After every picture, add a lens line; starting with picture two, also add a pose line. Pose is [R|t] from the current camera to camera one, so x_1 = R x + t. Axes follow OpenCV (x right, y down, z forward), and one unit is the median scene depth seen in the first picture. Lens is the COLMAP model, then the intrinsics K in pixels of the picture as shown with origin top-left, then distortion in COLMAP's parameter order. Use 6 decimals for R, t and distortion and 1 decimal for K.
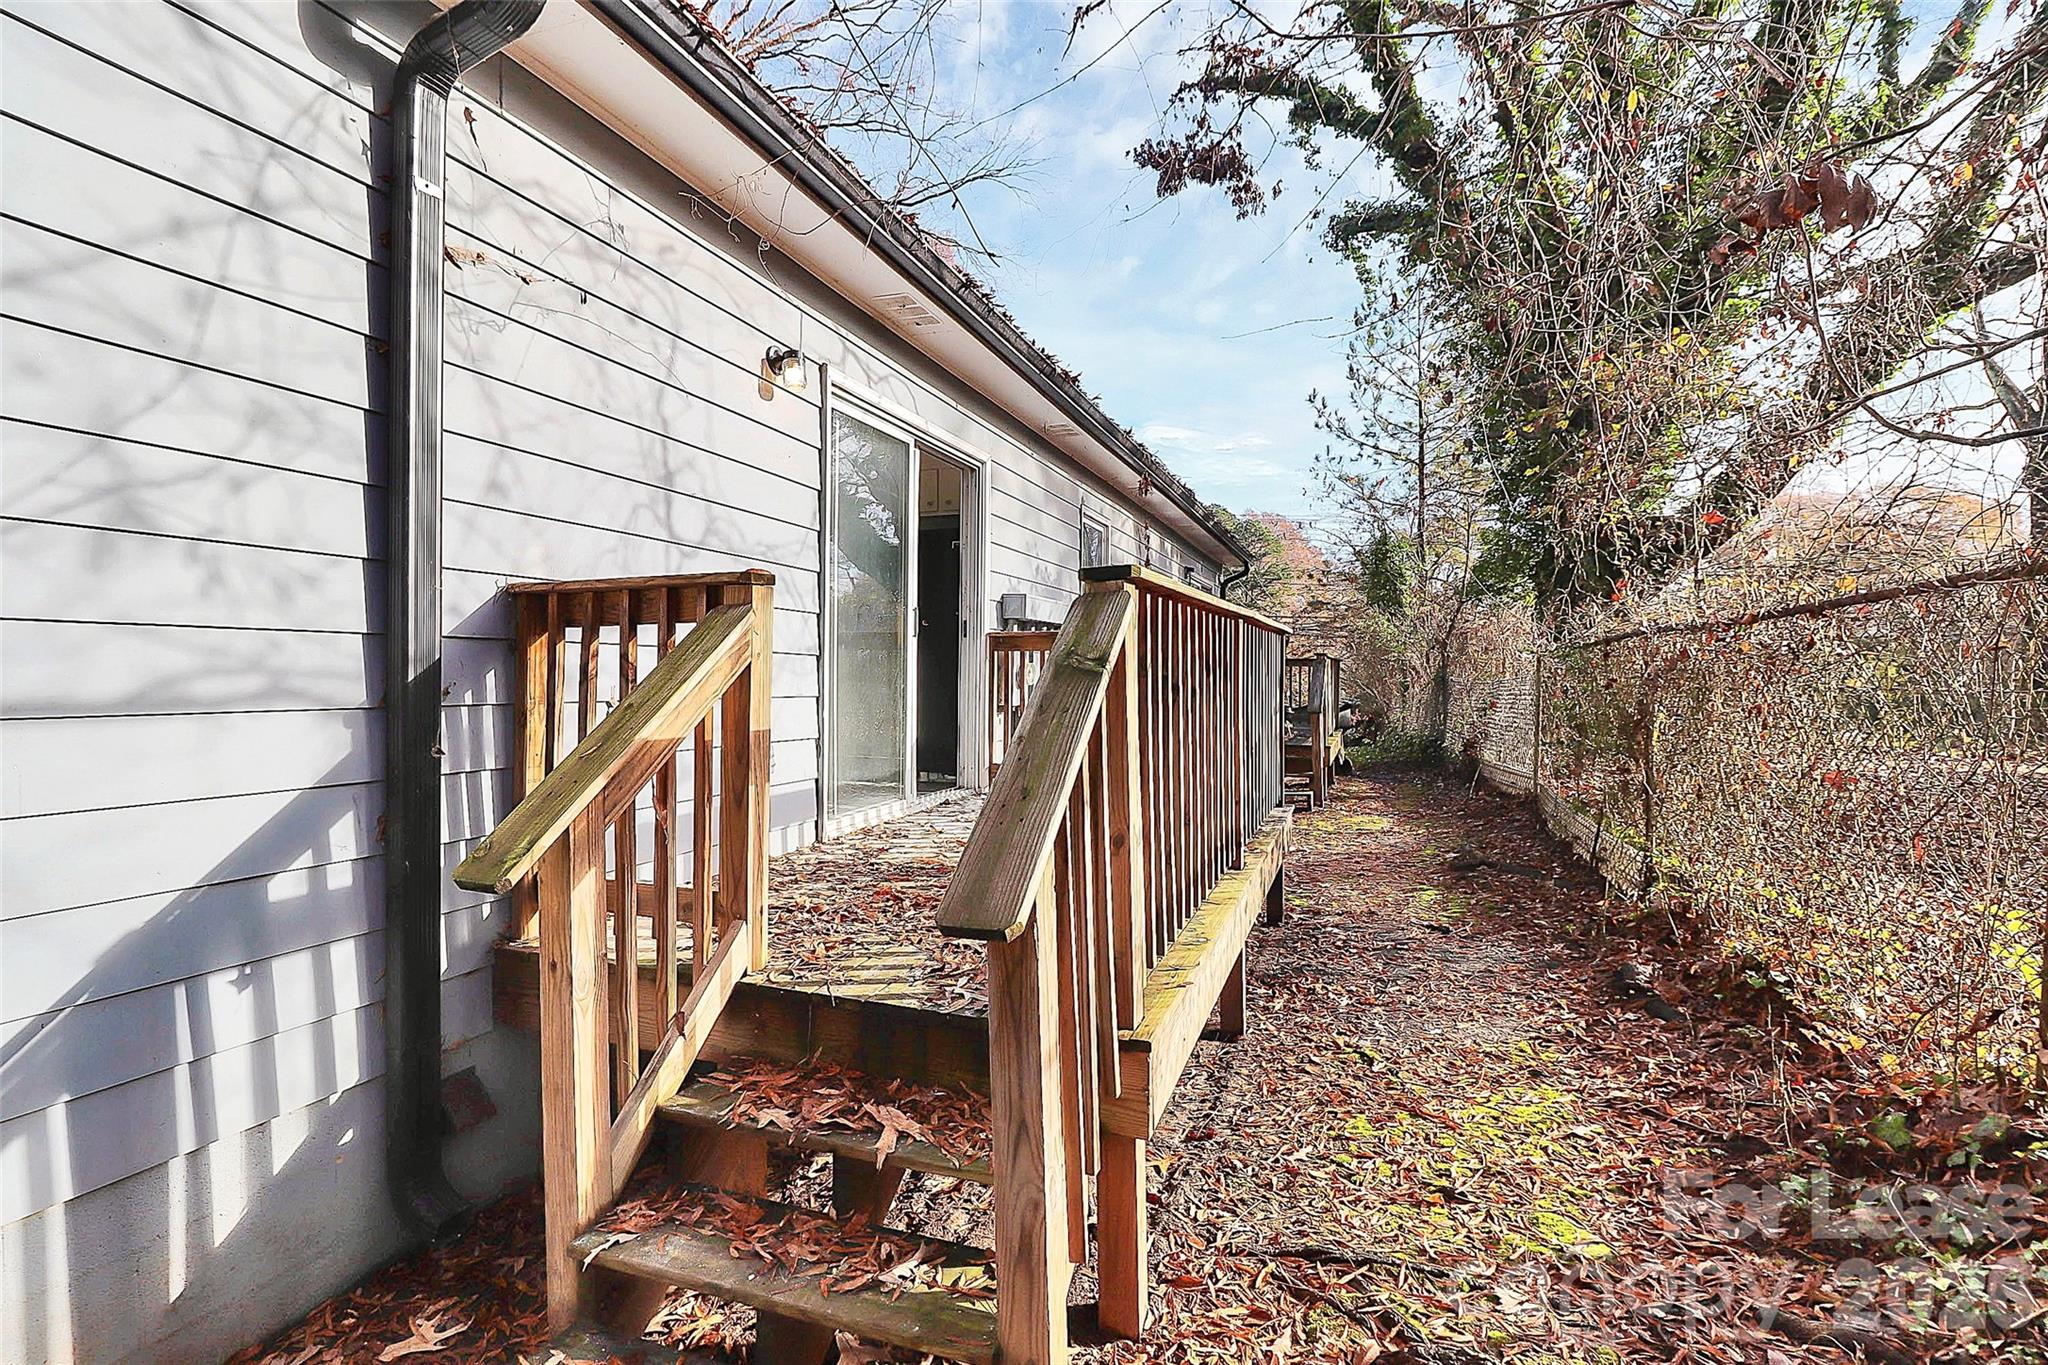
lens RADIAL K [[964.3, 0, 996.8], [0, 964.3, 669.4], [0, 0, 1]] dist [0.002855, -0.011148]
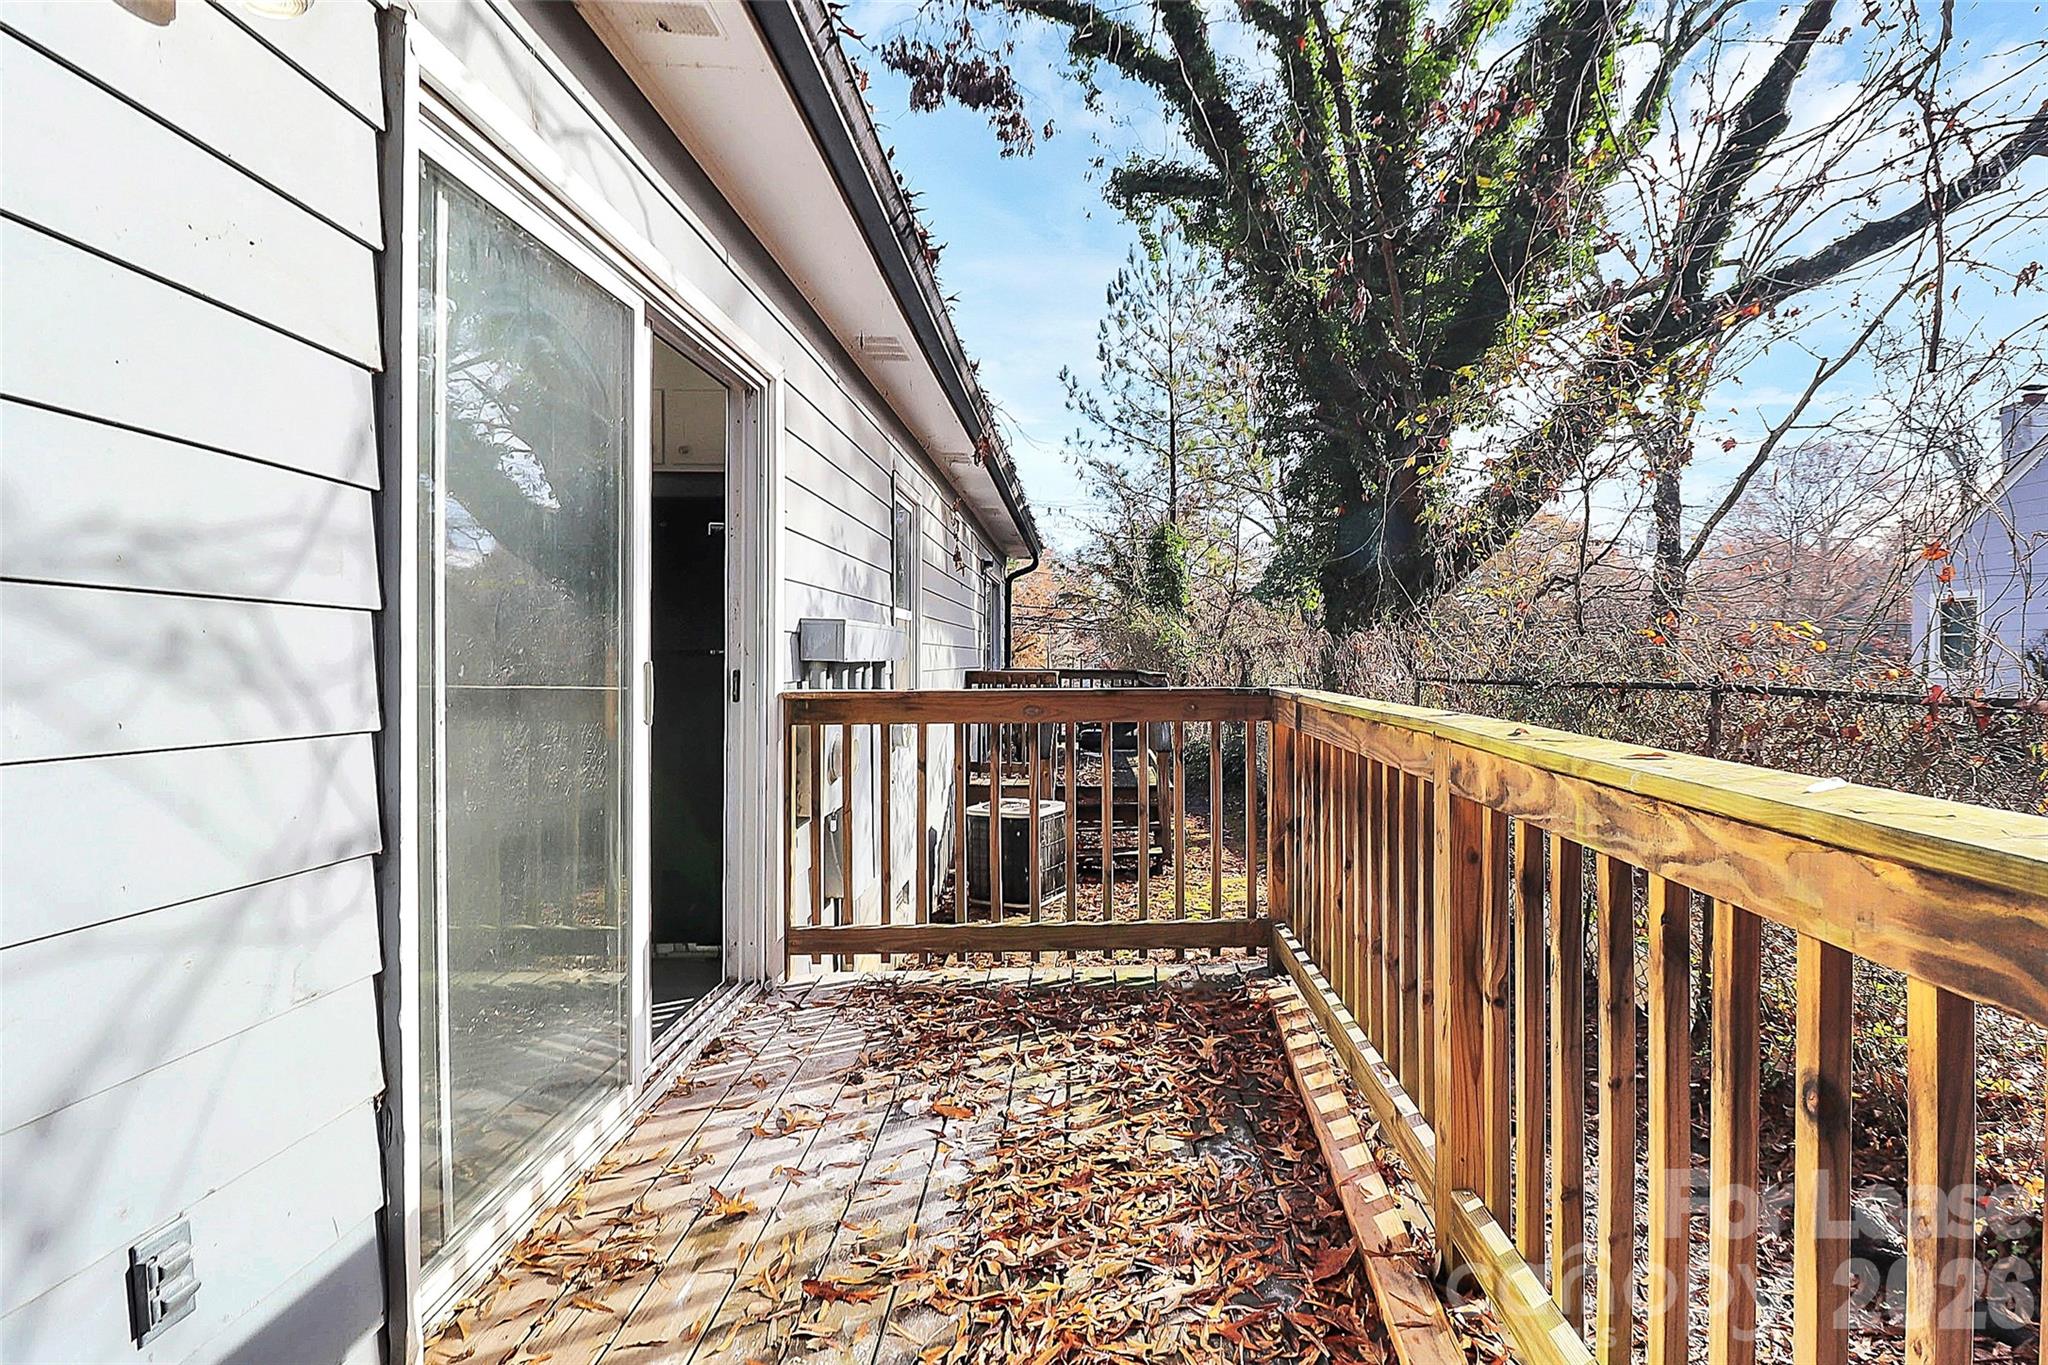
lens RADIAL K [[987.5, 0, 1132.1], [0, 987.5, 655.1], [0, 0, 1]] dist [-0.002071, -0.000692]
pose [[0.907352, -0.009619, 0.420261, -0.027082], [0.008063, 0.999952, 0.005479, -0.025670], [-0.420294, -0.001583, 0.907387, 0.172620]]
